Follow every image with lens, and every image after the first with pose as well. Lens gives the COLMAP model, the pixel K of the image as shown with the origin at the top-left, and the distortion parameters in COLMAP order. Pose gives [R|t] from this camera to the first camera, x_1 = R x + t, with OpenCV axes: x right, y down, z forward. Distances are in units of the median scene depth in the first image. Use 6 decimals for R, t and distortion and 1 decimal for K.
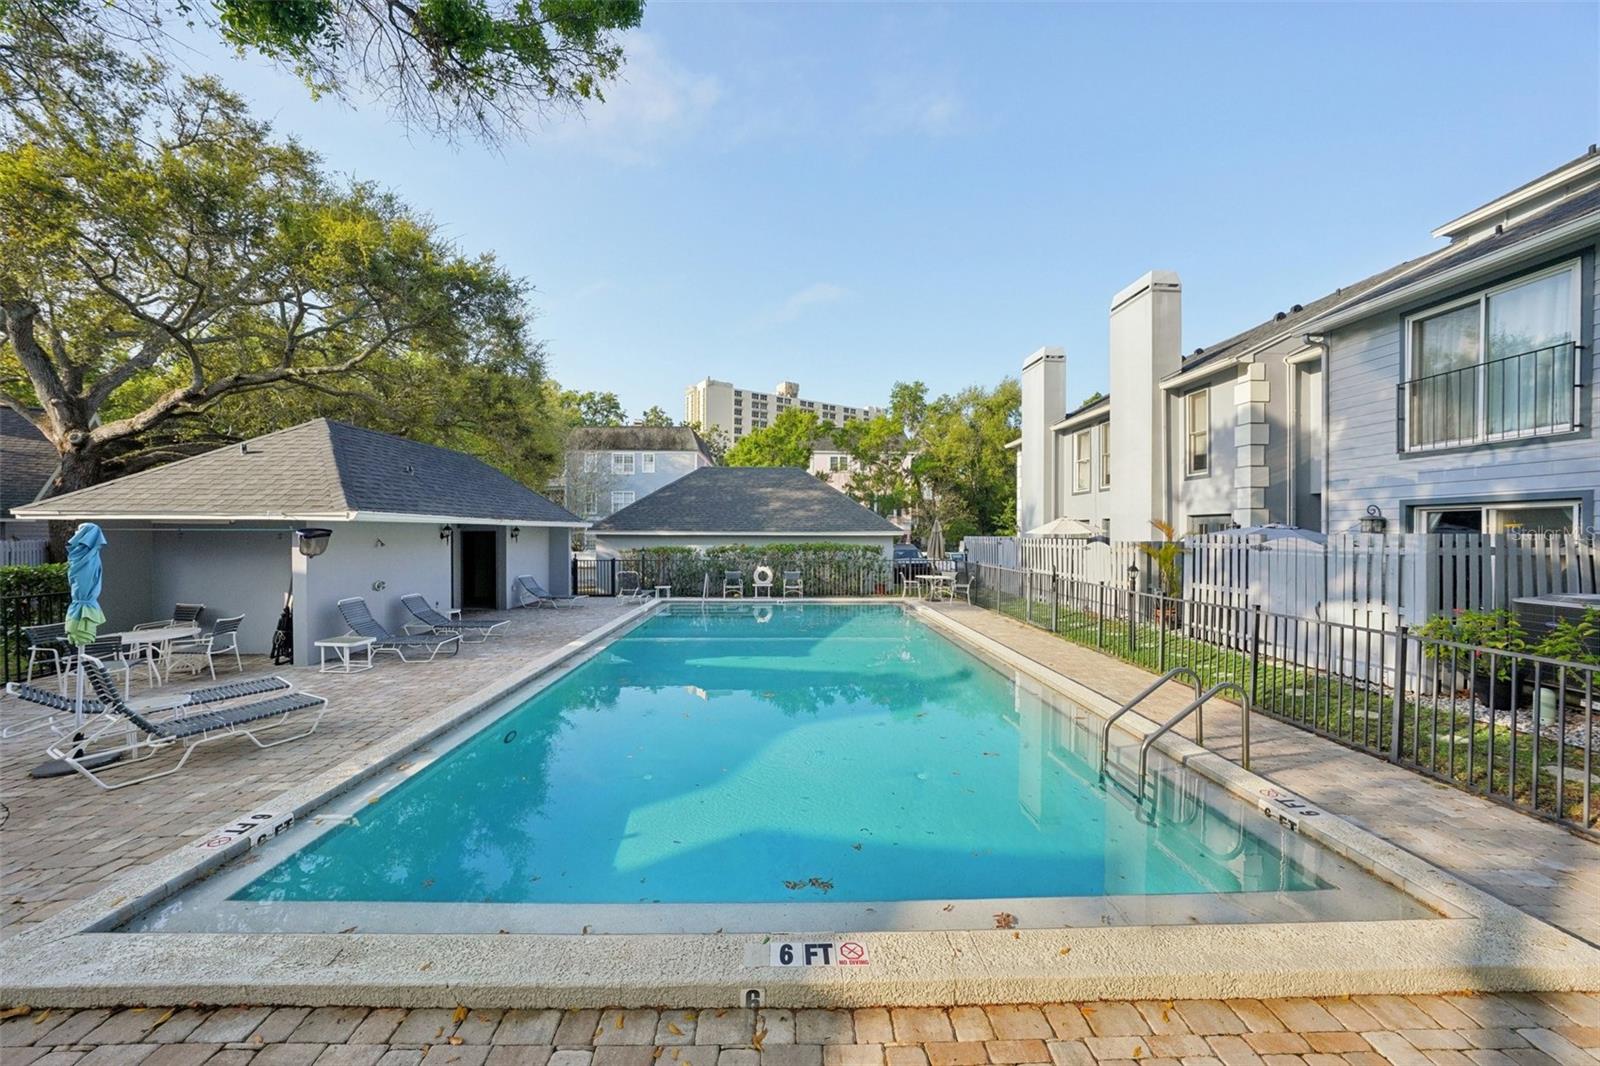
lens RADIAL K [[549.2, 0, 799.7], [0, 549.2, 532.6], [0, 0, 1]] dist [-0.015343, 0.001849]
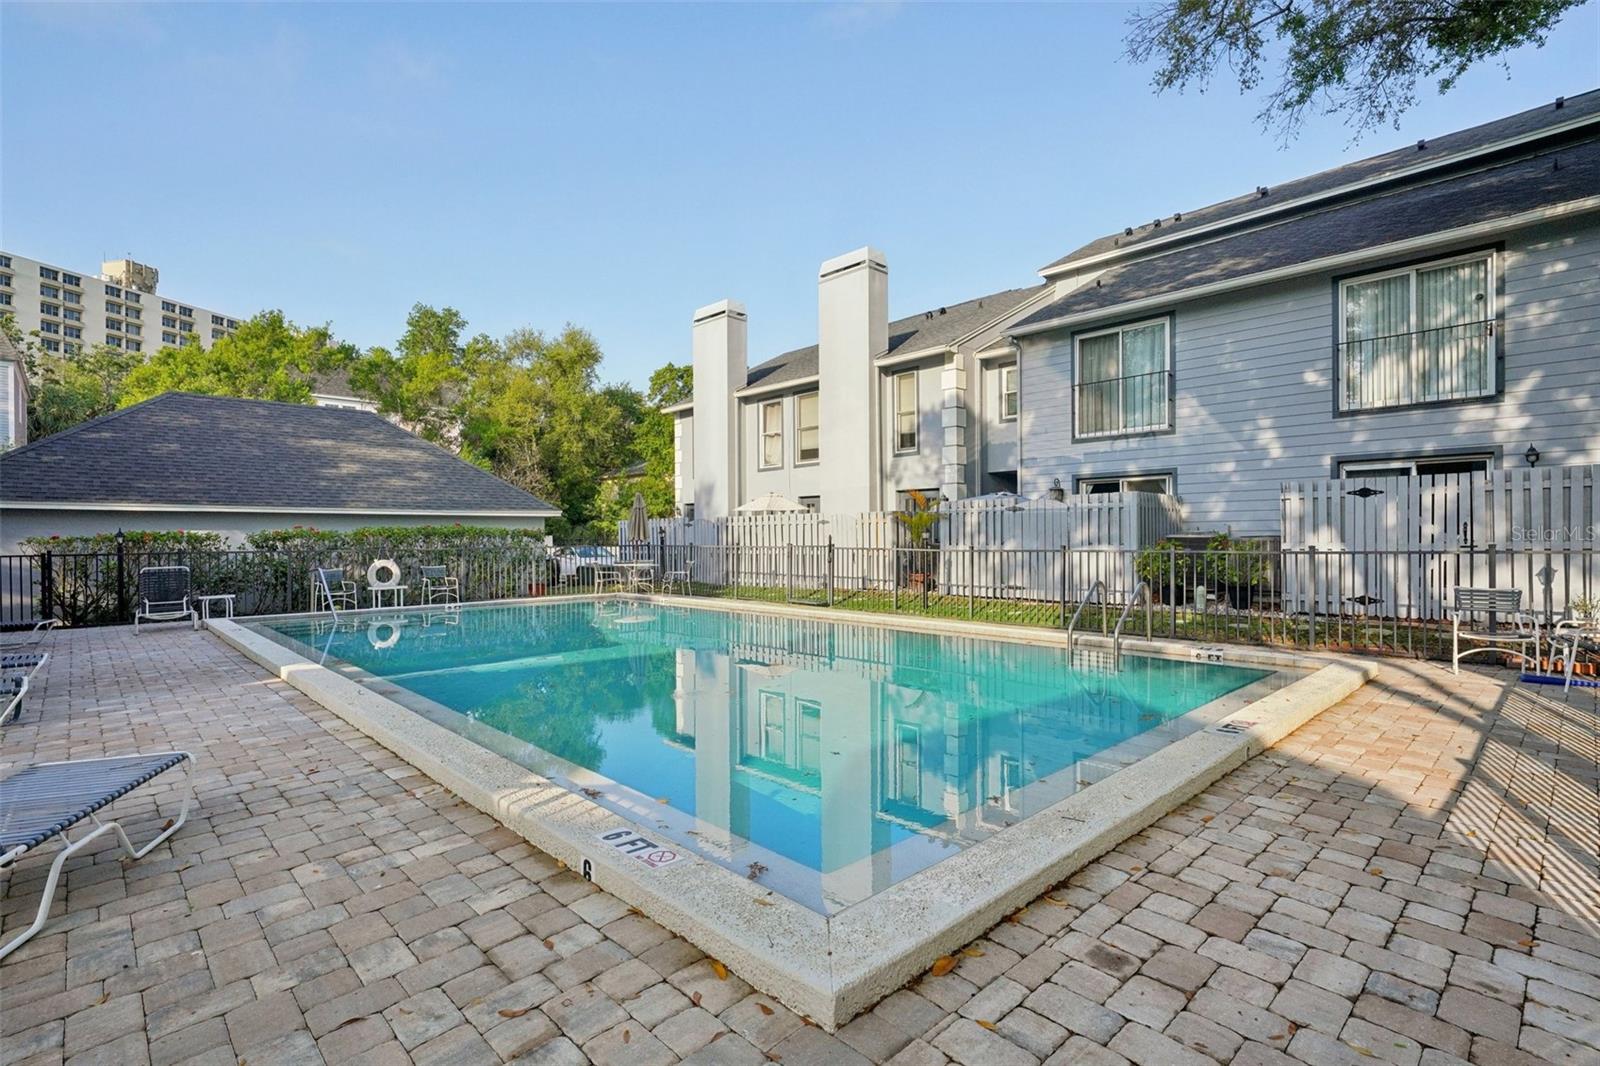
lens RADIAL K [[742.9, 0, 799.4], [0, 742.9, 542.7], [0, 0, 1]] dist [0.001921, 0.000103]
pose [[0.745330, -0.014903, 0.666529, -0.432848], [0.009565, 0.999886, 0.011660, 0.056503], [-0.666627, -0.002315, 0.745388, 0.069559]]
